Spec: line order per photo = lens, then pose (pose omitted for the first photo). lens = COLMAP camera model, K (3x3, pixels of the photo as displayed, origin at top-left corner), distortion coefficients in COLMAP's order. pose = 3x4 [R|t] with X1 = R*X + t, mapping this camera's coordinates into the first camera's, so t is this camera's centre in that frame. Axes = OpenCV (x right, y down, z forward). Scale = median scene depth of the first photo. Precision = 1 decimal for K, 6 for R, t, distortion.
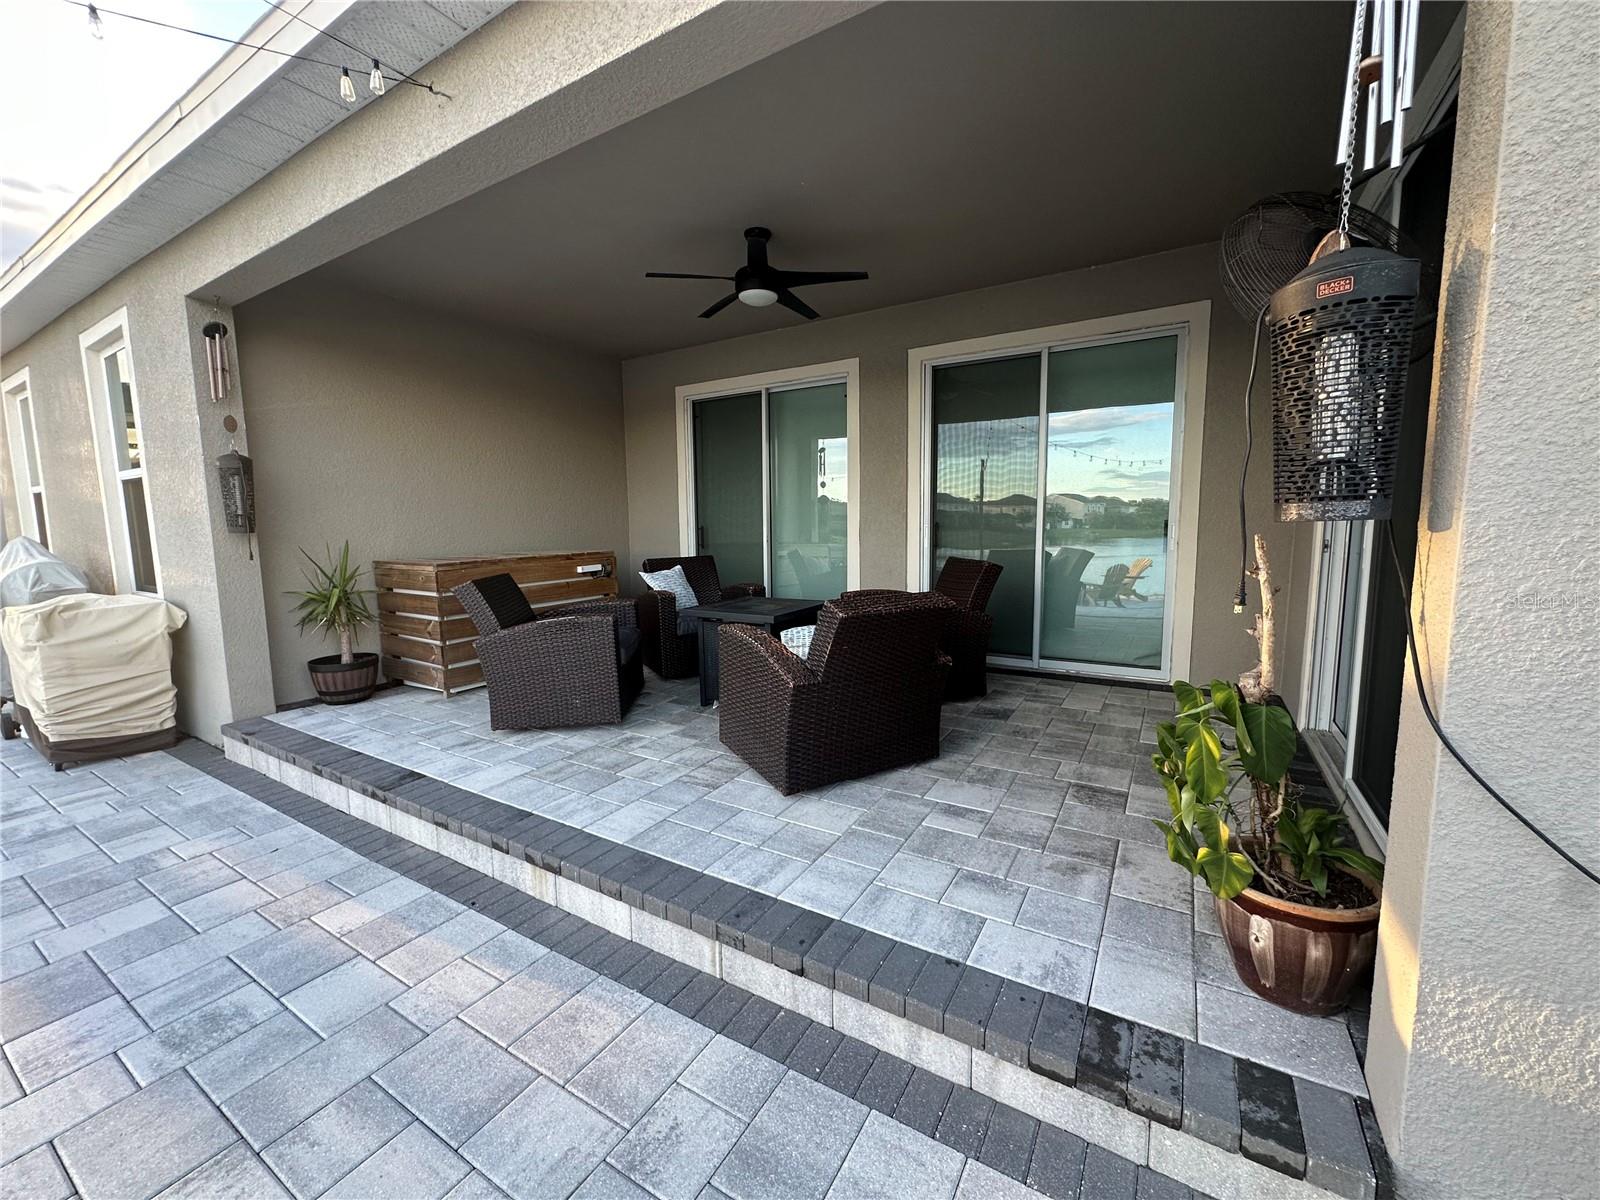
lens RADIAL K [[638.8, 0, 801.7], [0, 638.8, 595.4], [0, 0, 1]] dist [-0.006736, 0.001669]
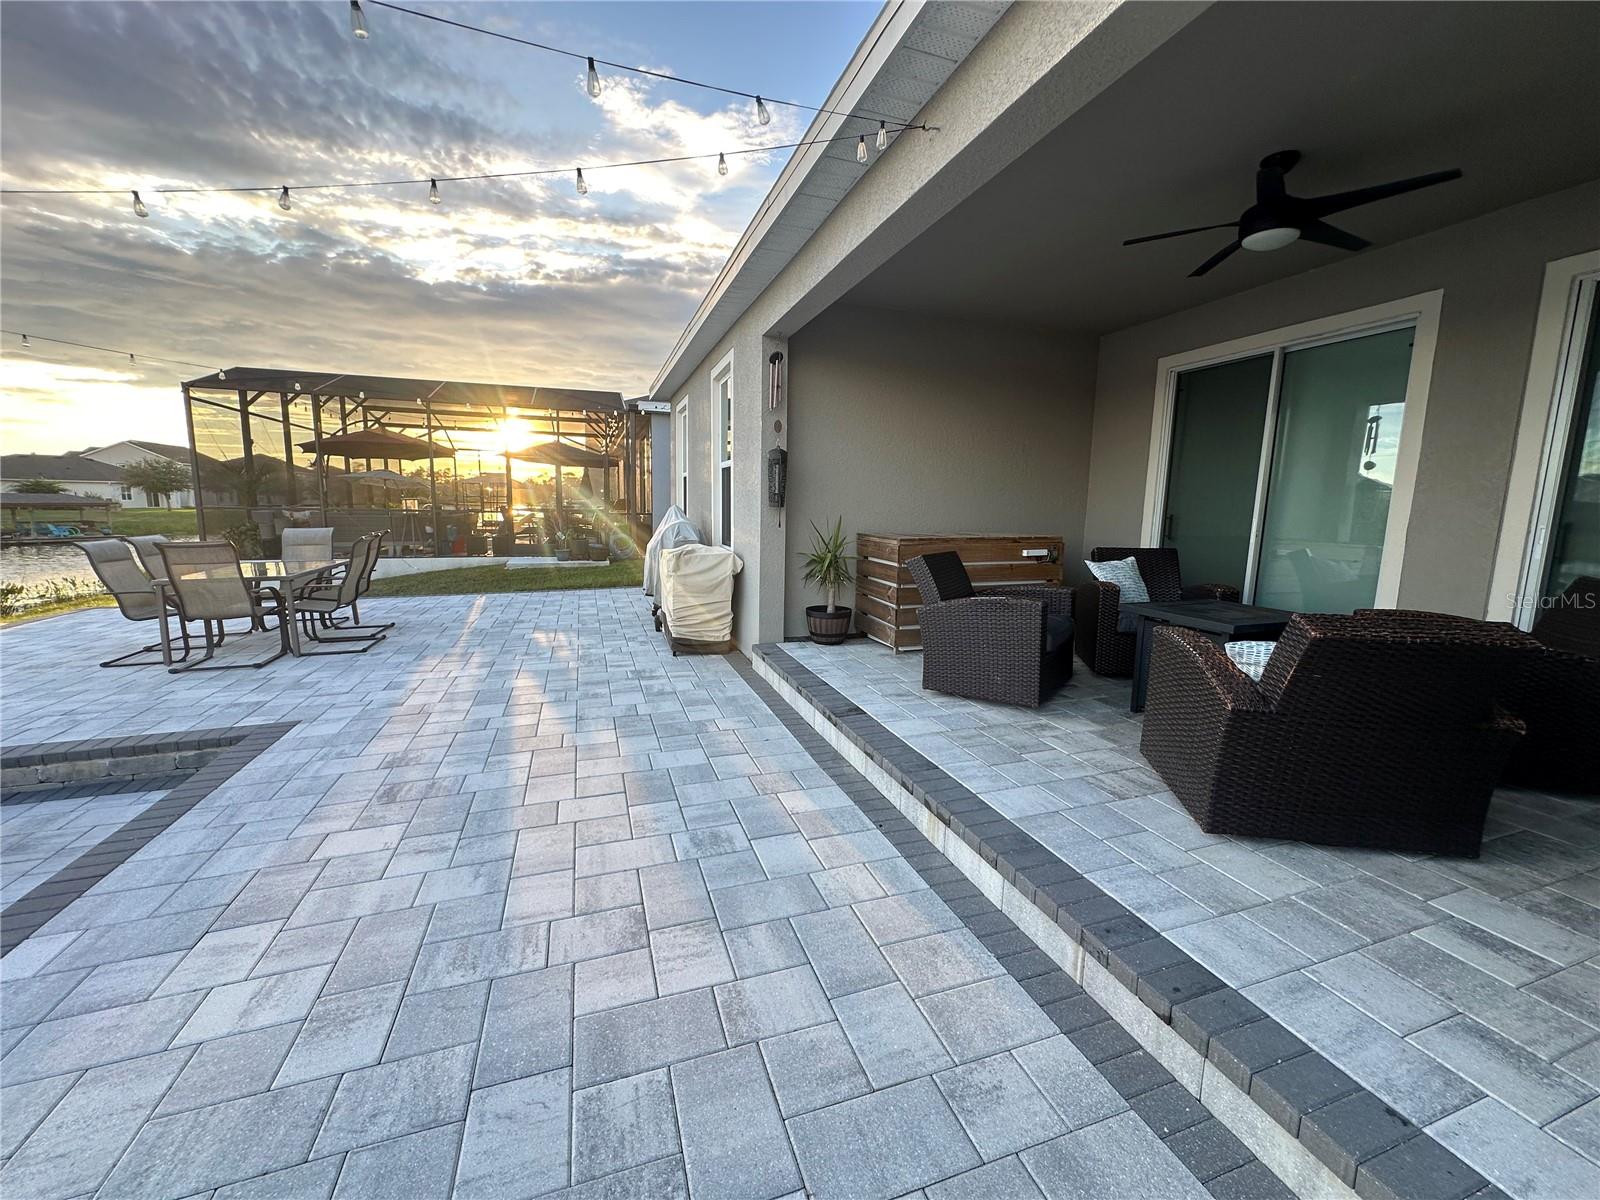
lens RADIAL K [[638.8, 0, 800.1], [0, 638.8, 595.0], [0, 0, 1]] dist [-0.006736, 0.001669]
pose [[0.761670, 0.117588, -0.637206, 0.053171], [-0.101255, 0.992914, 0.062196, -0.001501], [0.640004, 0.017148, 0.768180, -0.012269]]
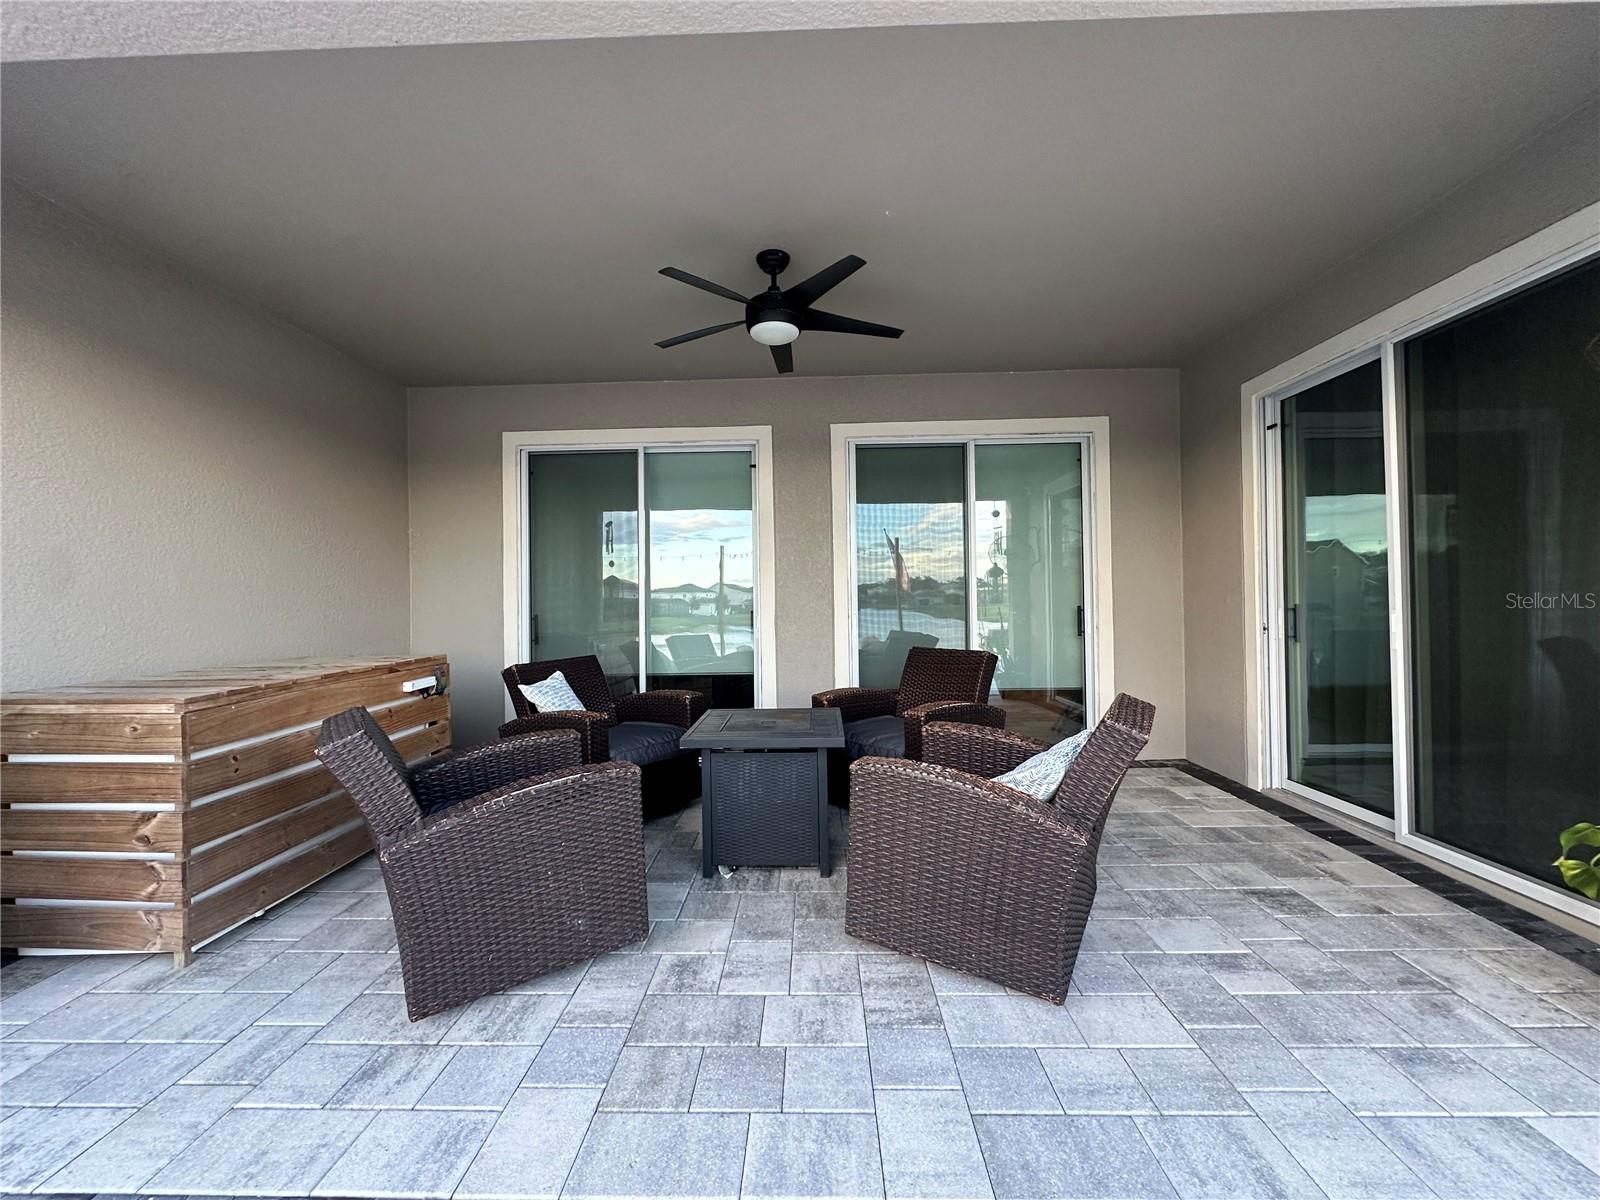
lens RADIAL K [[638.8, 0, 805.8], [0, 638.8, 593.8], [0, 0, 1]] dist [-0.006736, 0.001669]
pose [[0.870439, 0.003942, 0.492260, -0.485182], [0.059681, 0.991747, -0.113472, -0.056302], [-0.488645, 0.128149, 0.863020, 0.374835]]
